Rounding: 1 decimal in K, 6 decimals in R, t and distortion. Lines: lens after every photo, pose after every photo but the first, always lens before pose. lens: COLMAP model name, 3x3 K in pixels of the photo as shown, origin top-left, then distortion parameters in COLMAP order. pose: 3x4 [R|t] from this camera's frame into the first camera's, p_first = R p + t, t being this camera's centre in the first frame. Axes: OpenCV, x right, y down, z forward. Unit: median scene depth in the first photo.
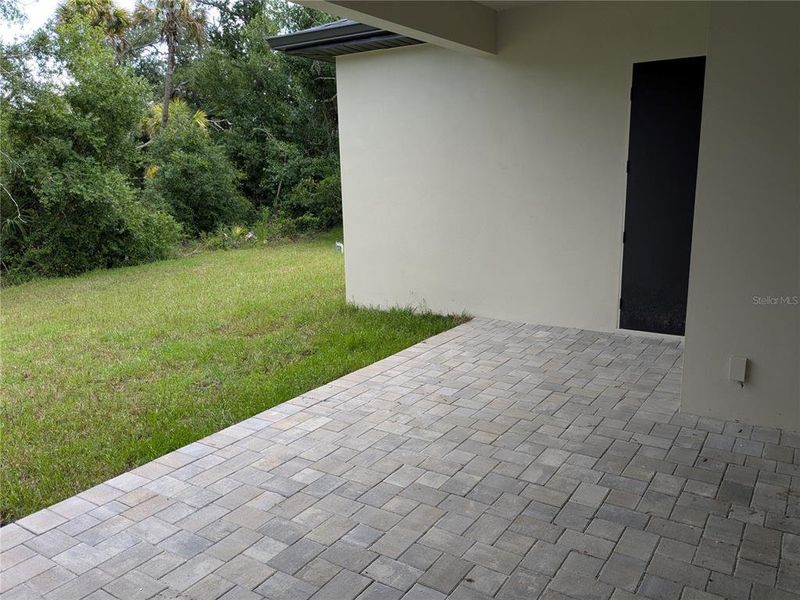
lens RADIAL K [[632.2, 0, 400.1], [0, 632.2, 305.6], [0, 0, 1]] dist [0.070201, -0.097499]
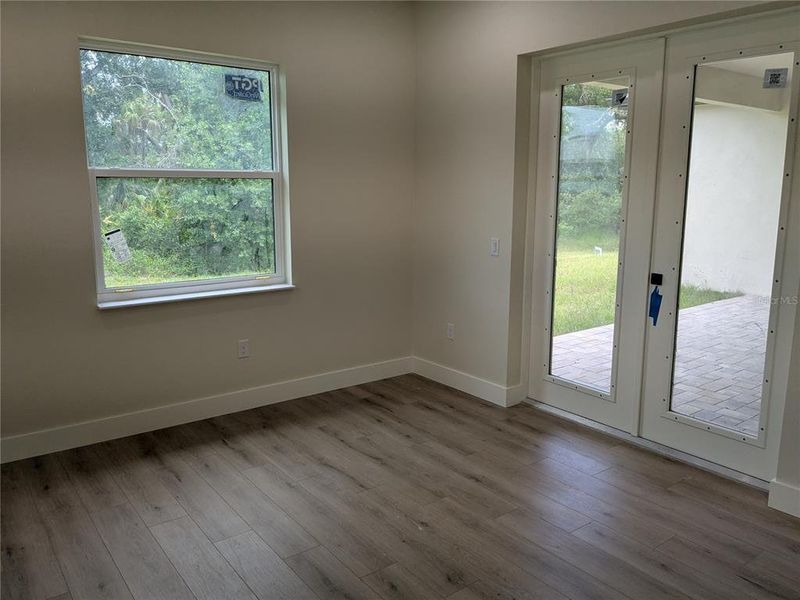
lens RADIAL K [[632.2, 0, 400.1], [0, 632.2, 305.6], [0, 0, 1]] dist [0.070201, -0.097499]
pose [[0.947603, 0.091901, -0.305946, -0.170834], [-0.098162, 0.995157, -0.005109, 0.123975], [0.303995, 0.034874, 0.952035, -0.578078]]
